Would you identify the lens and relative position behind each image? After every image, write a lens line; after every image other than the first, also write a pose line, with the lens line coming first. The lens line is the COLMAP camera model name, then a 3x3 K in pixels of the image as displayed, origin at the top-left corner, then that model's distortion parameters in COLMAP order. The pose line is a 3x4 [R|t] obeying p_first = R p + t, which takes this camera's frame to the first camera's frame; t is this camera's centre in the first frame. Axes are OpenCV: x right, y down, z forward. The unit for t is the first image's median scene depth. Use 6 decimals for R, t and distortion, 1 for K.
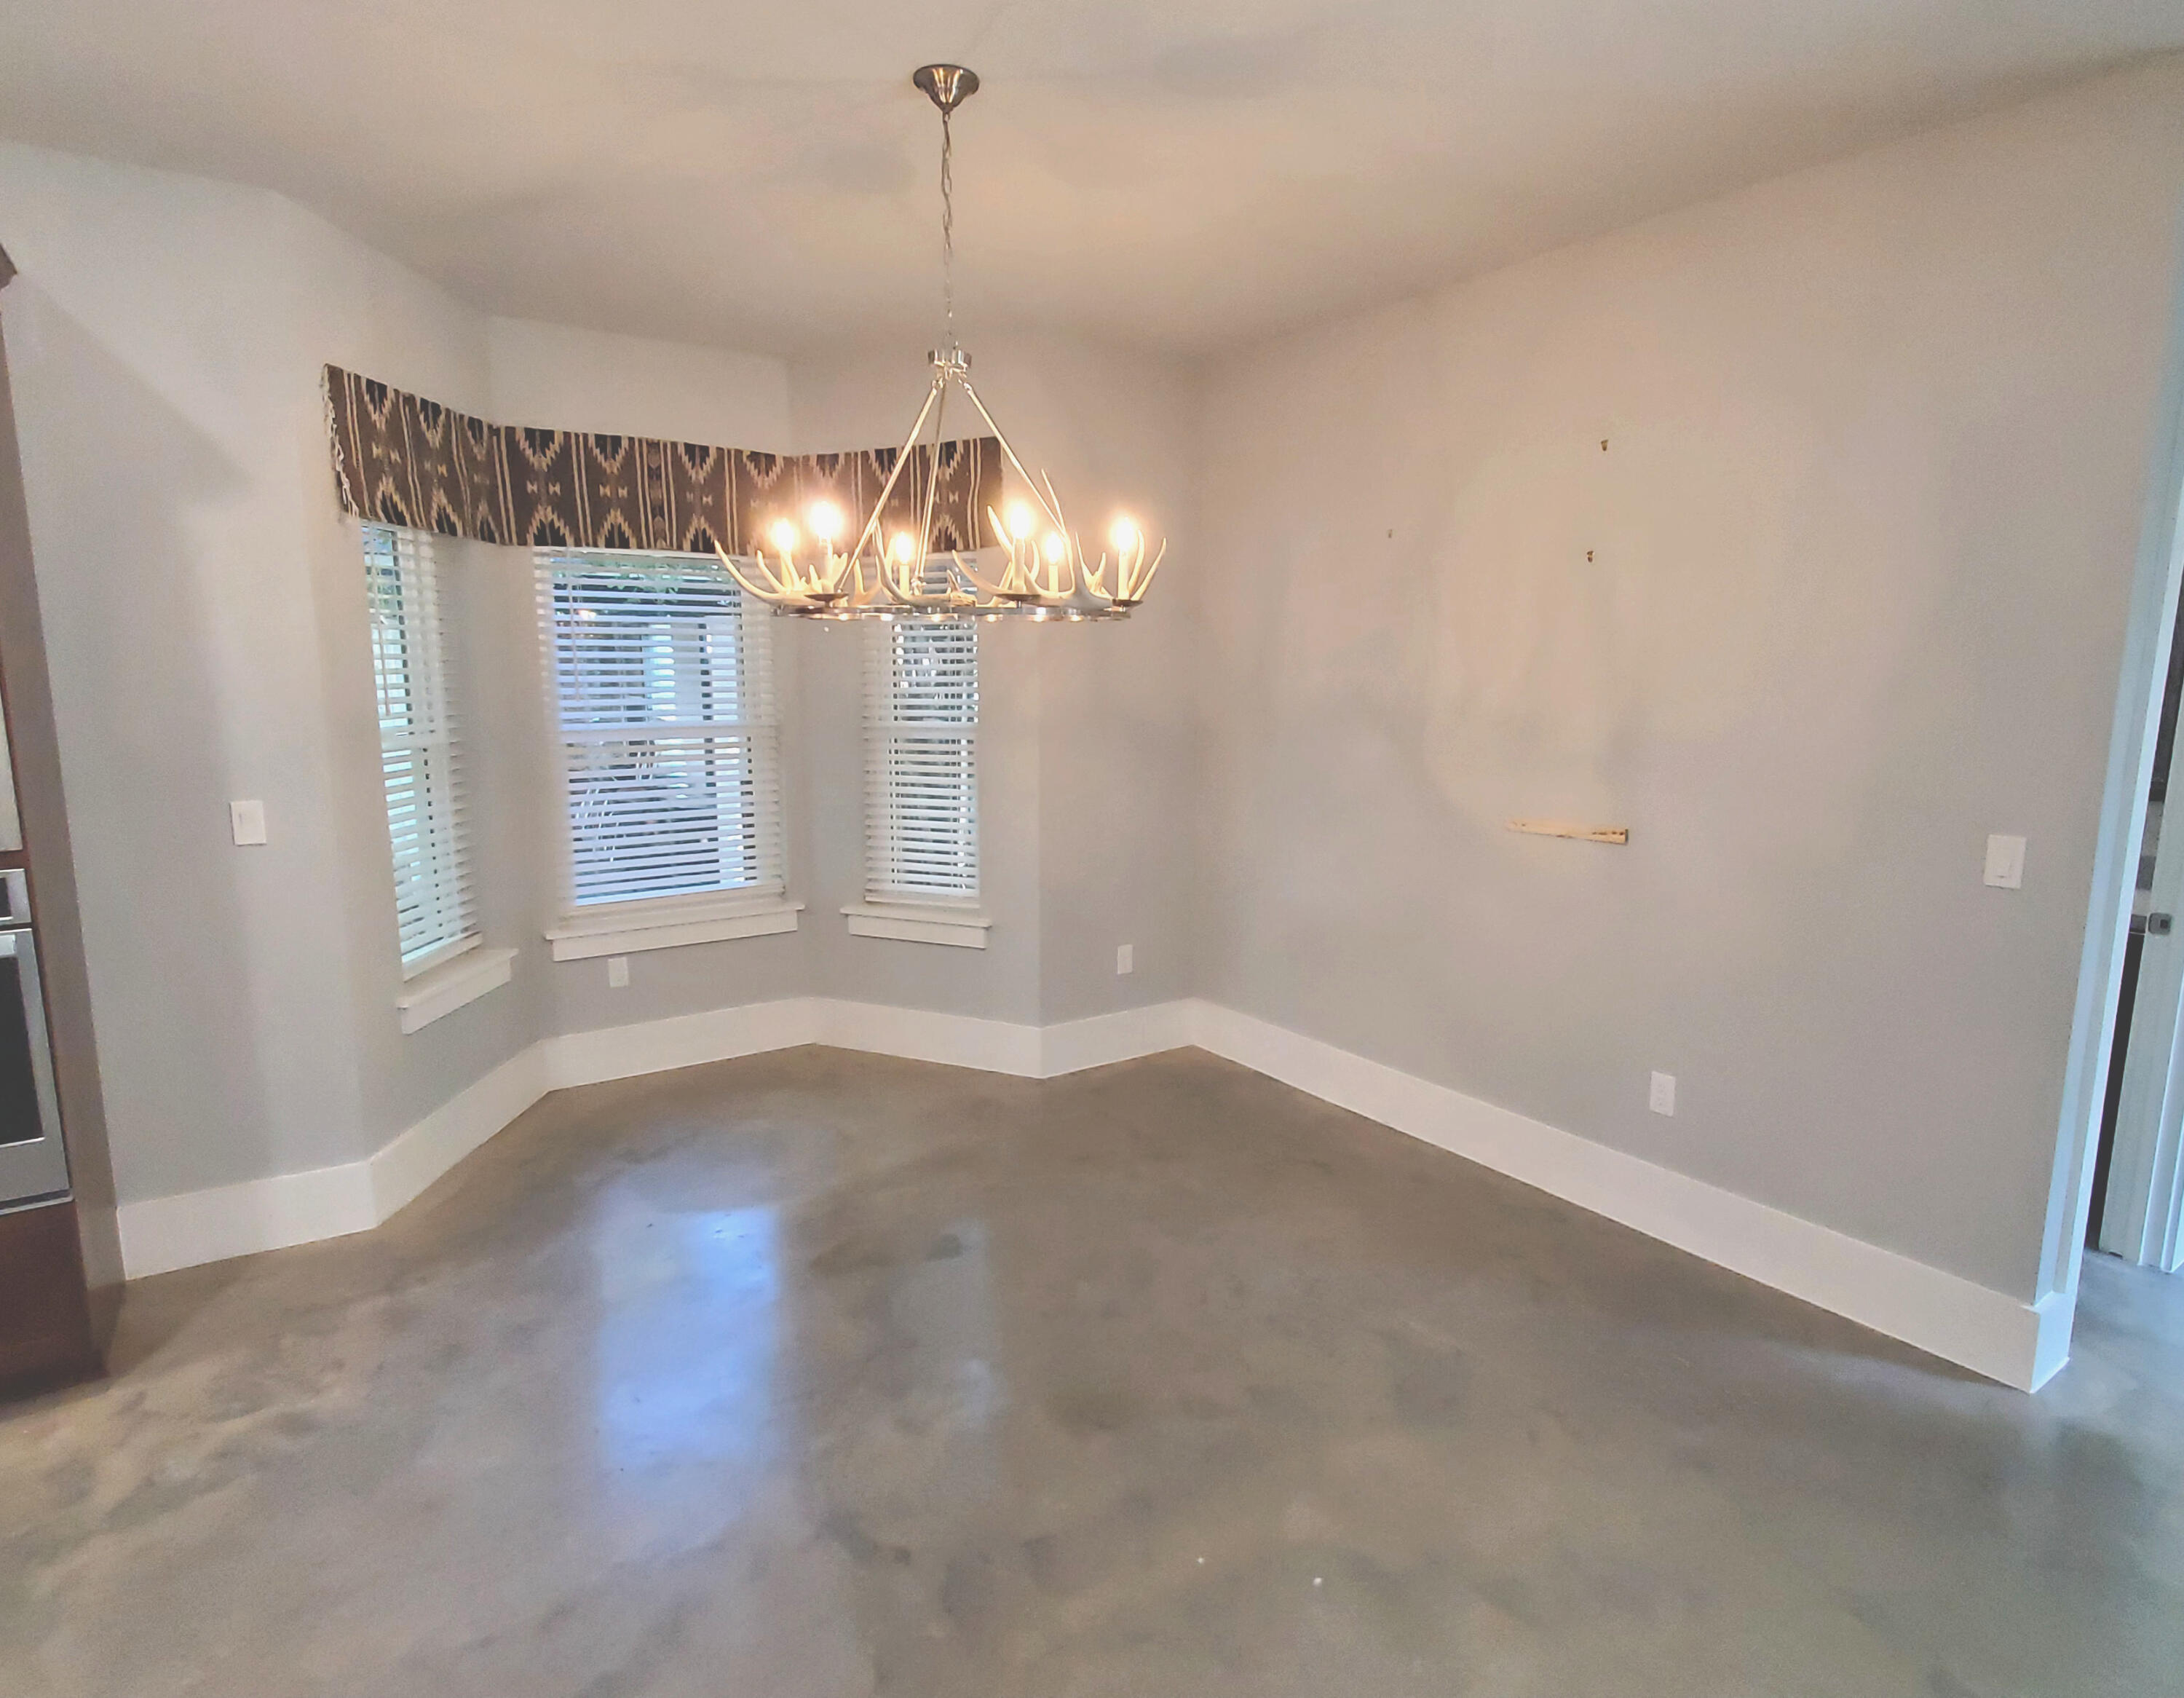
lens RADIAL K [[1194.6, 0, 1097.7], [0, 1194.6, 844.6], [0, 0, 1]] dist [0.005503, -0.000239]
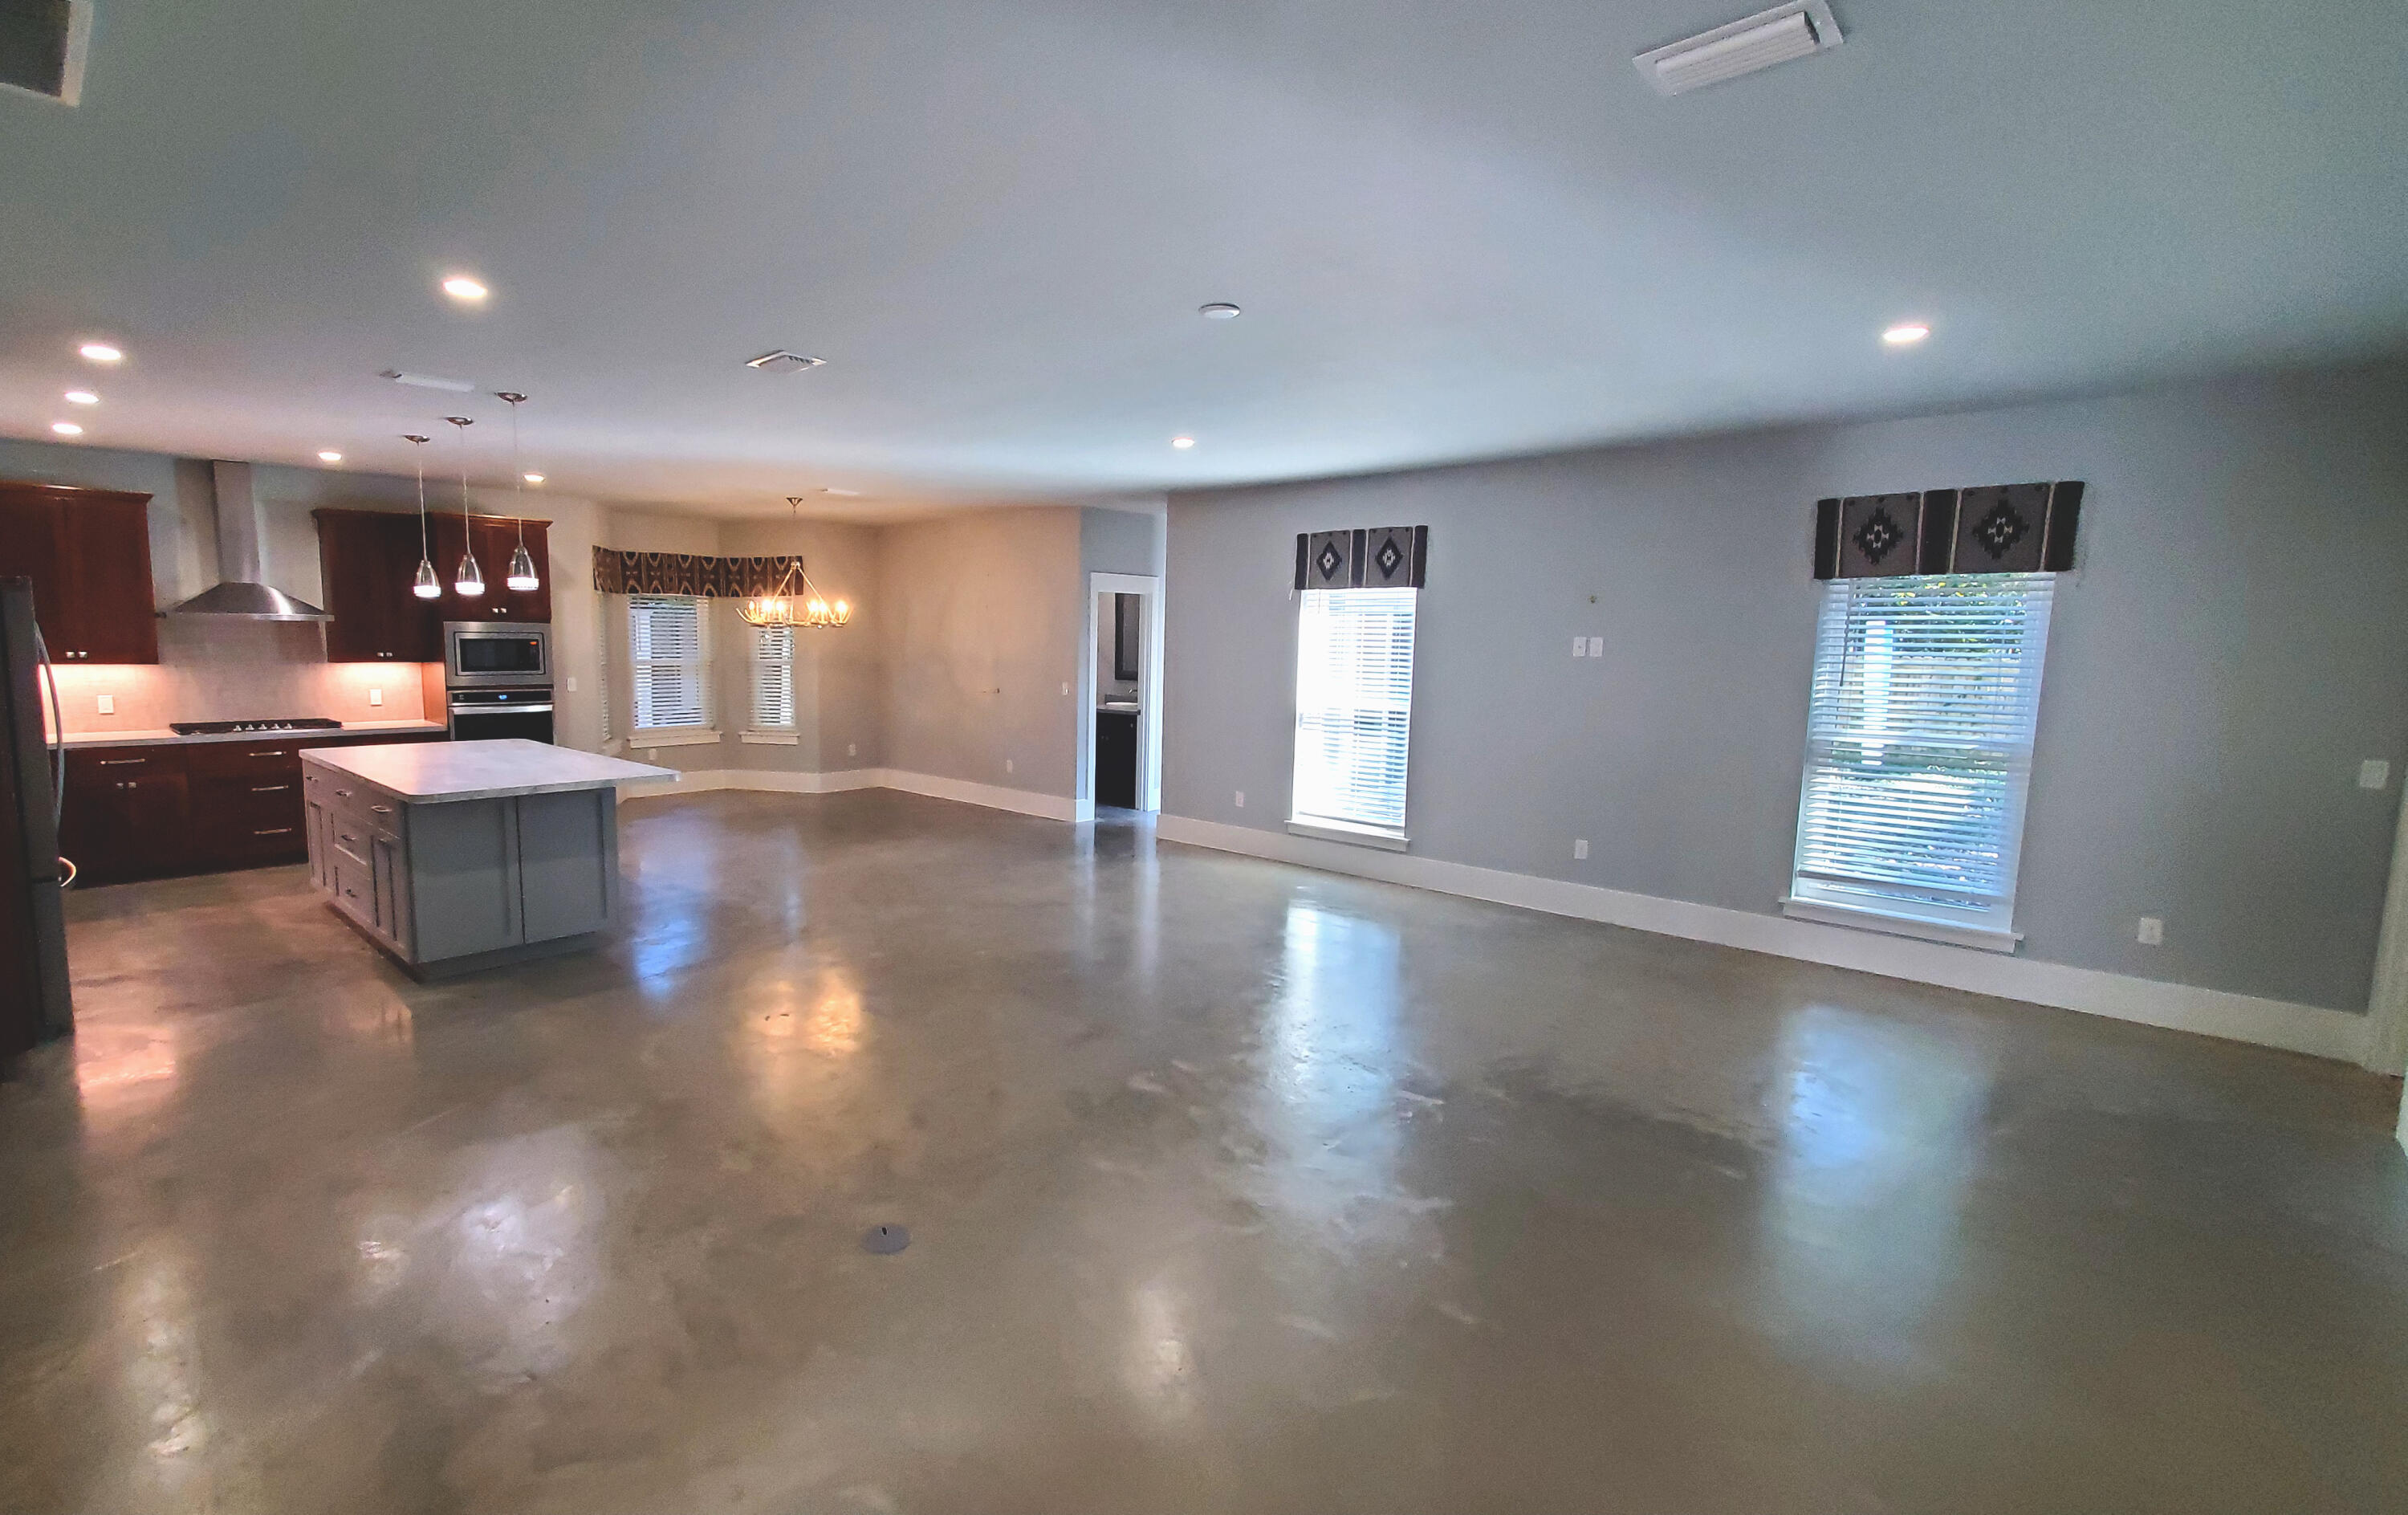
lens RADIAL K [[1059.1, 0, 1081.8], [0, 1059.1, 770.2], [0, 0, 1]] dist [0.000529, 0.000143]
pose [[0.980486, -0.008688, 0.196398, 0.092584], [0.013552, 0.999634, -0.023435, 0.304048], [-0.196123, 0.025639, 0.980244, -2.118443]]
